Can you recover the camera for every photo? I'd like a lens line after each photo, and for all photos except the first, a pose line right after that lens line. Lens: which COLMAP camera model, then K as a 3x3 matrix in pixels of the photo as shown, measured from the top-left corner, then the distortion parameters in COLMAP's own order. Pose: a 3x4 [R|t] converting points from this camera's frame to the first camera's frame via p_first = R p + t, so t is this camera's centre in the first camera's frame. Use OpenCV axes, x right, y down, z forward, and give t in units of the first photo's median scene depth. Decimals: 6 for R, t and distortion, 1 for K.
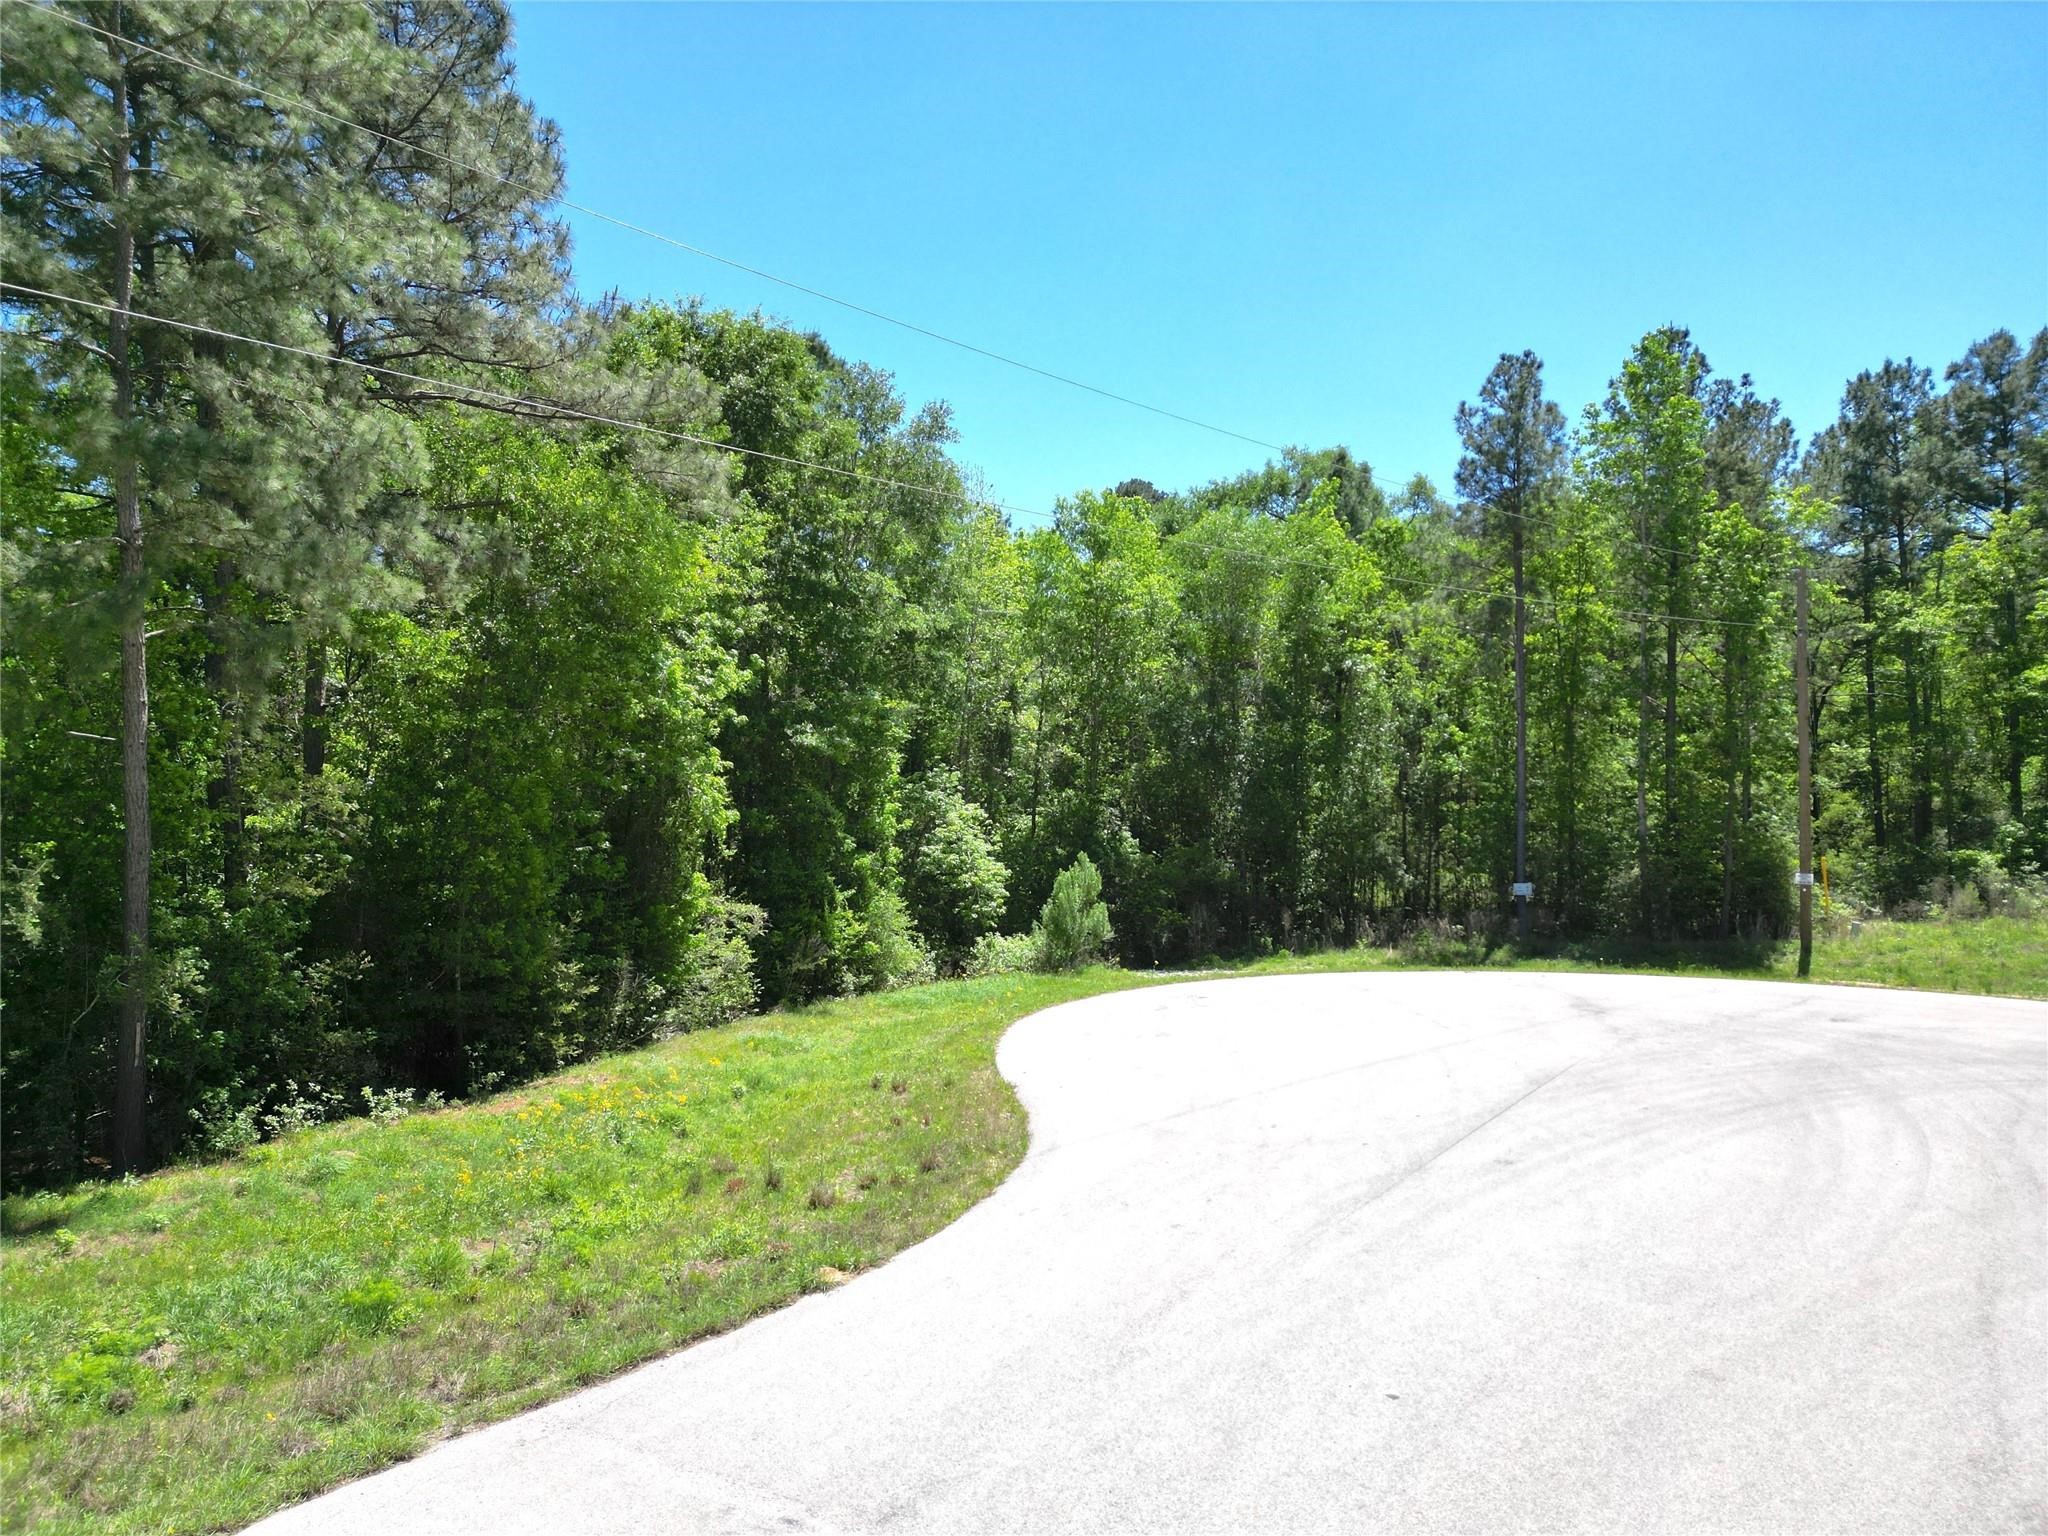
lens RADIAL K [[1483.7, 0, 1024.0], [0, 1483.7, 768.0], [0, 0, 1]] dist [0.140800, -0.147227]
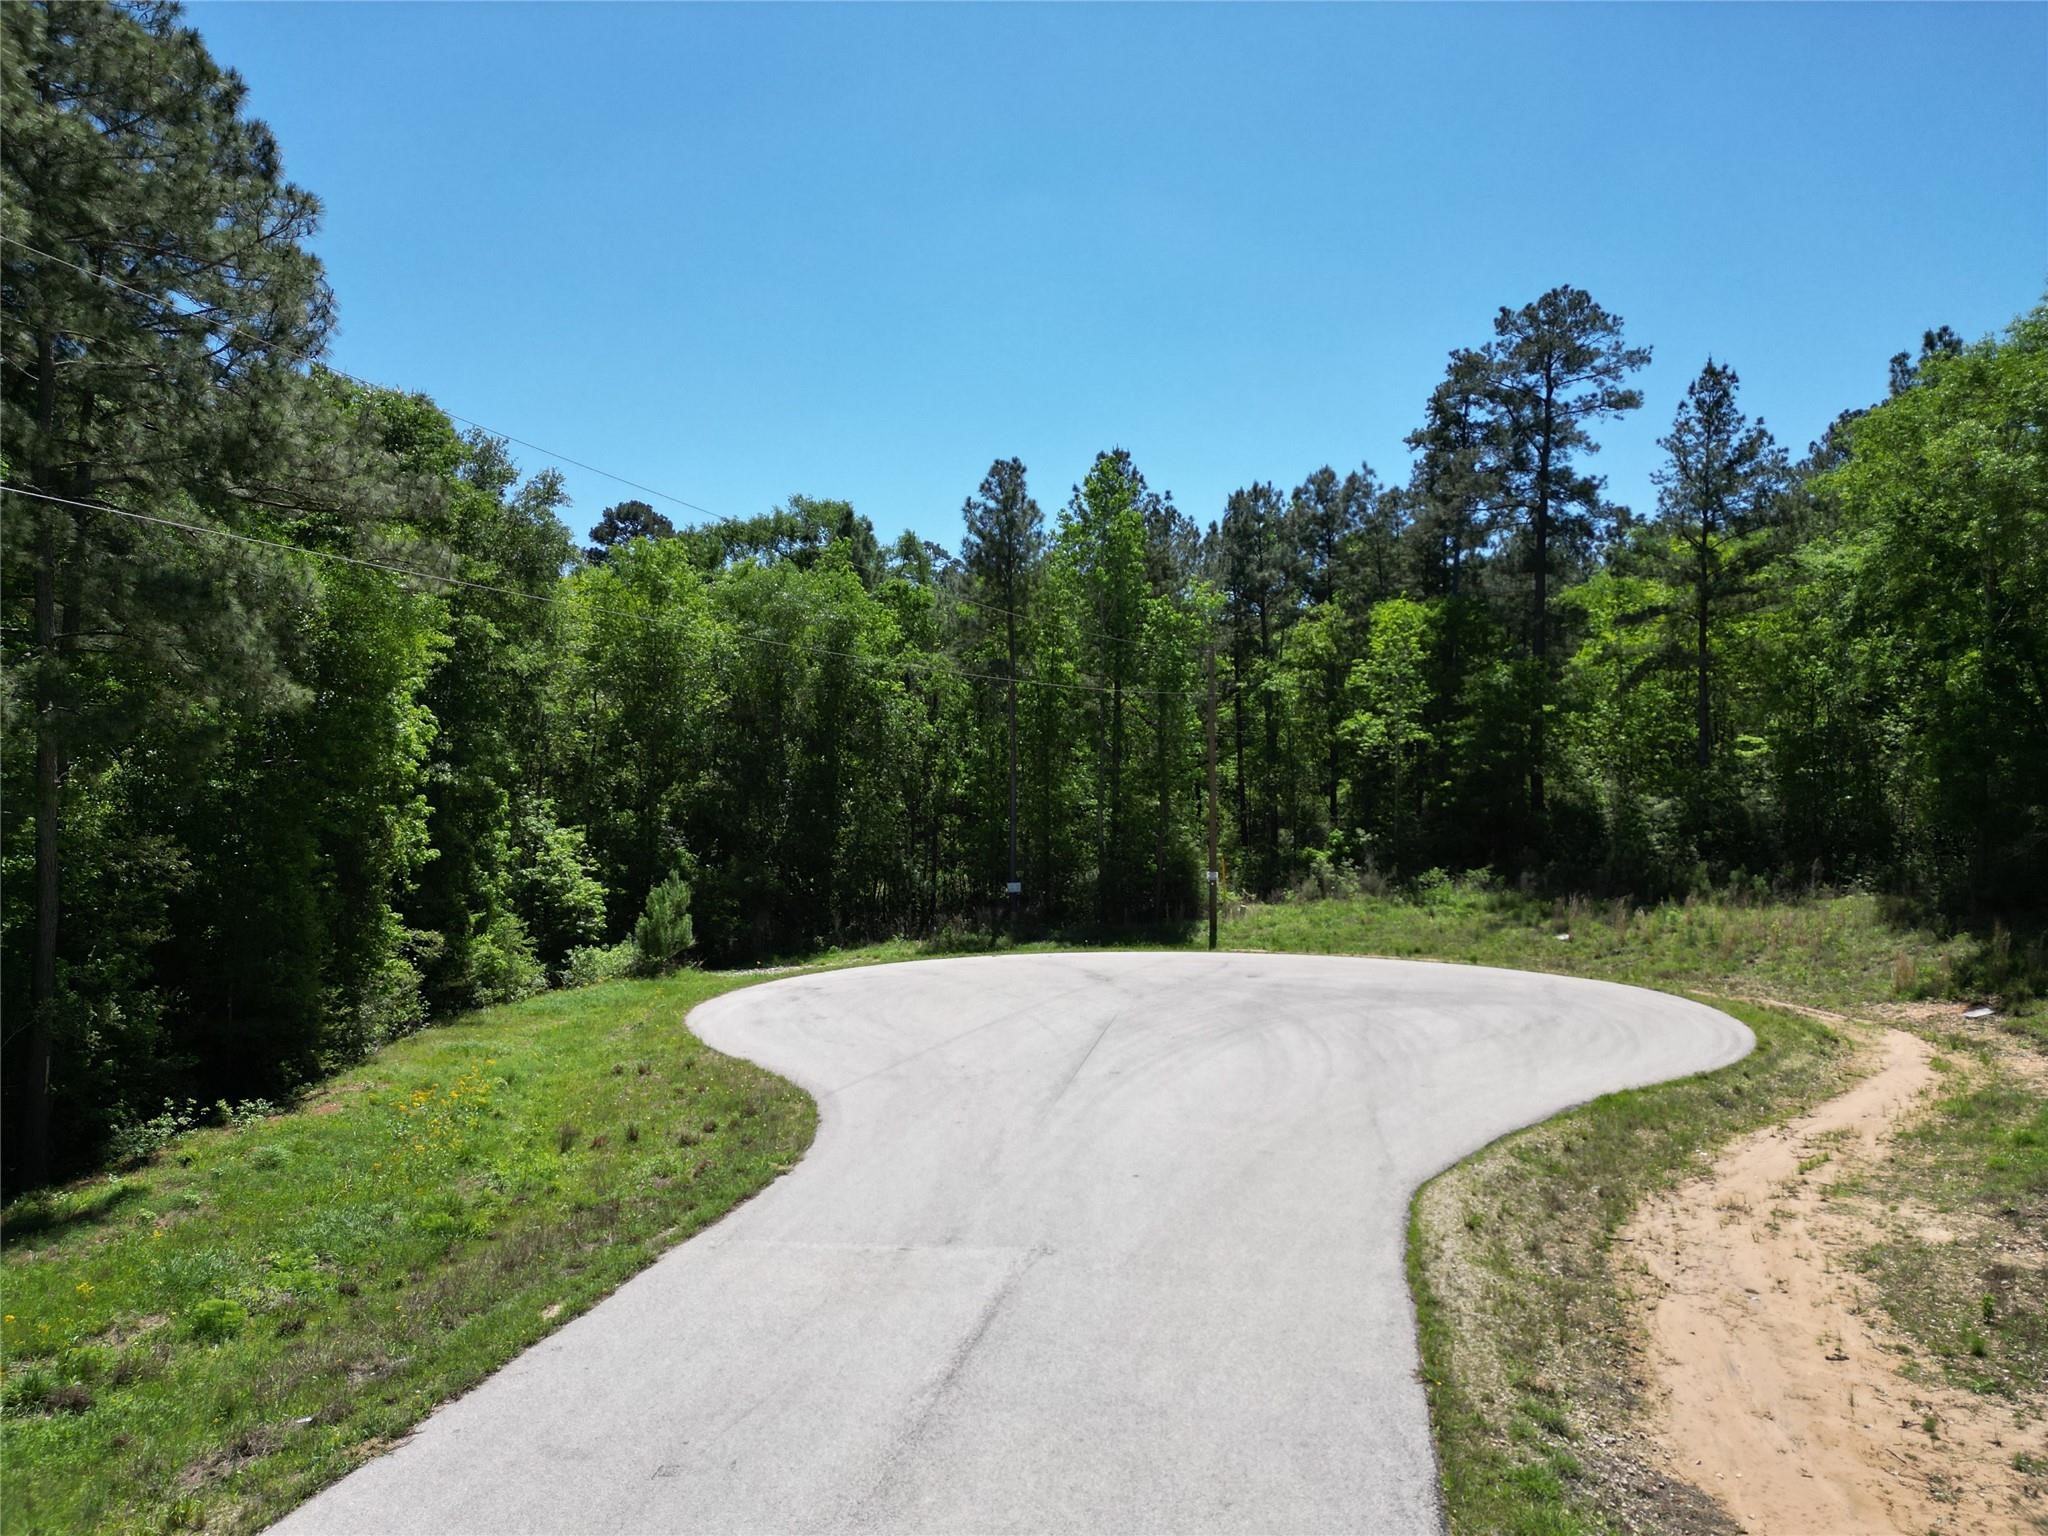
lens RADIAL K [[1483.7, 0, 1024.0], [0, 1483.7, 768.0], [0, 0, 1]] dist [0.140800, -0.147227]
pose [[0.926972, 0.001384, 0.375129, -0.133918], [-0.002951, 0.999989, 0.003601, -0.025797], [-0.375120, -0.004445, 0.926966, -0.160166]]
